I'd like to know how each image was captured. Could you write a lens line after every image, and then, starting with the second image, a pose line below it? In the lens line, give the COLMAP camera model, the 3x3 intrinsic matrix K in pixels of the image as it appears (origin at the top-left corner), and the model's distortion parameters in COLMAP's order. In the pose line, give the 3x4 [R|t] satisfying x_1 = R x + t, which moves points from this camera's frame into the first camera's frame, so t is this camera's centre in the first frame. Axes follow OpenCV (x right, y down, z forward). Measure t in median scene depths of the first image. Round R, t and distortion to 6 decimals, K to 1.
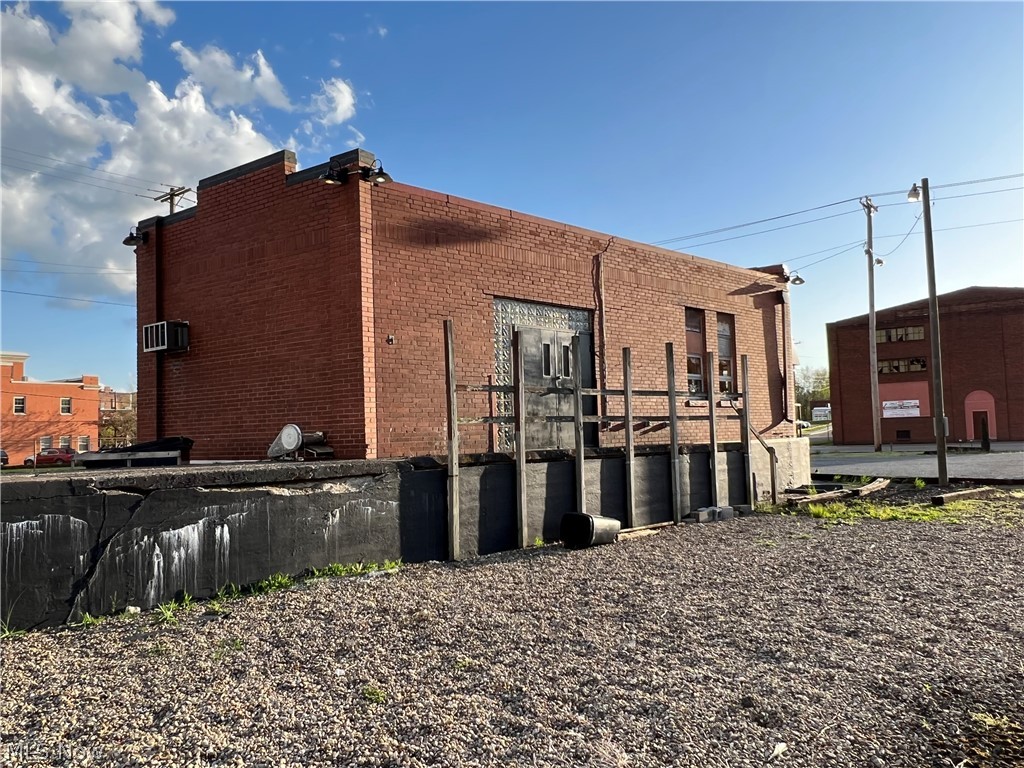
lens RADIAL K [[742.7, 0, 511.7], [0, 742.7, 386.5], [0, 0, 1]] dist [-0.001606, -0.002503]
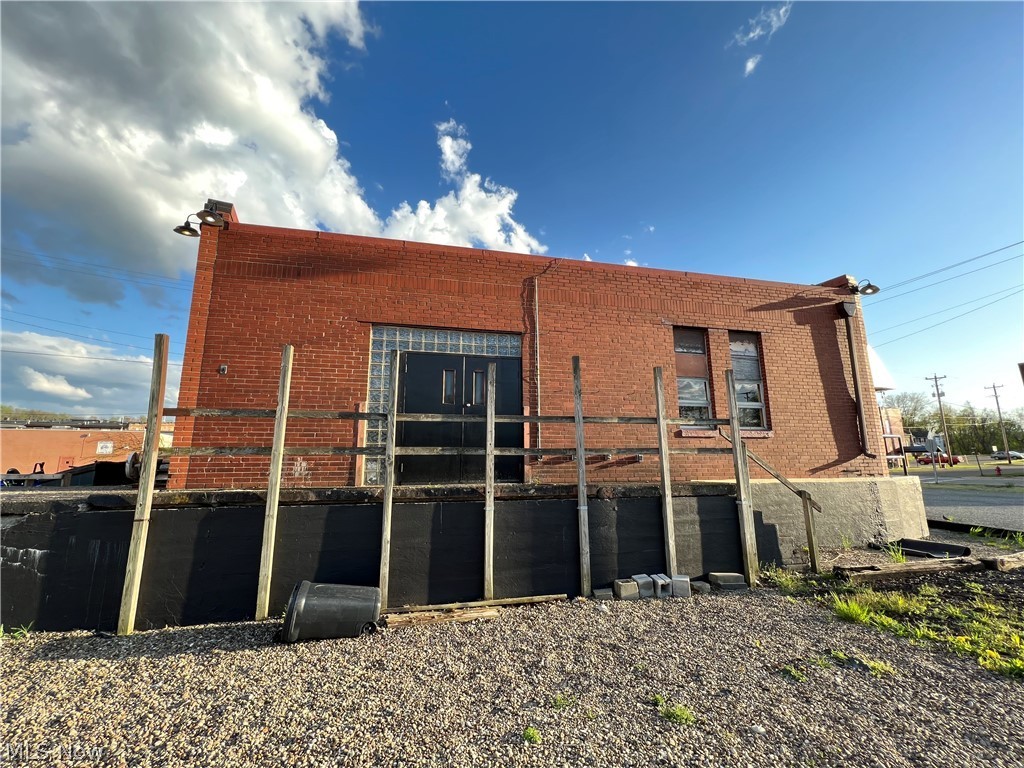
lens RADIAL K [[415.6, 0, 513.3], [0, 415.6, 377.6], [0, 0, 1]] dist [-0.004075, -0.000165]
pose [[0.869083, -0.070748, -0.489581, 0.278271], [0.011439, 0.992329, -0.123093, 0.013767], [0.494534, 0.101377, 0.863226, 0.429558]]
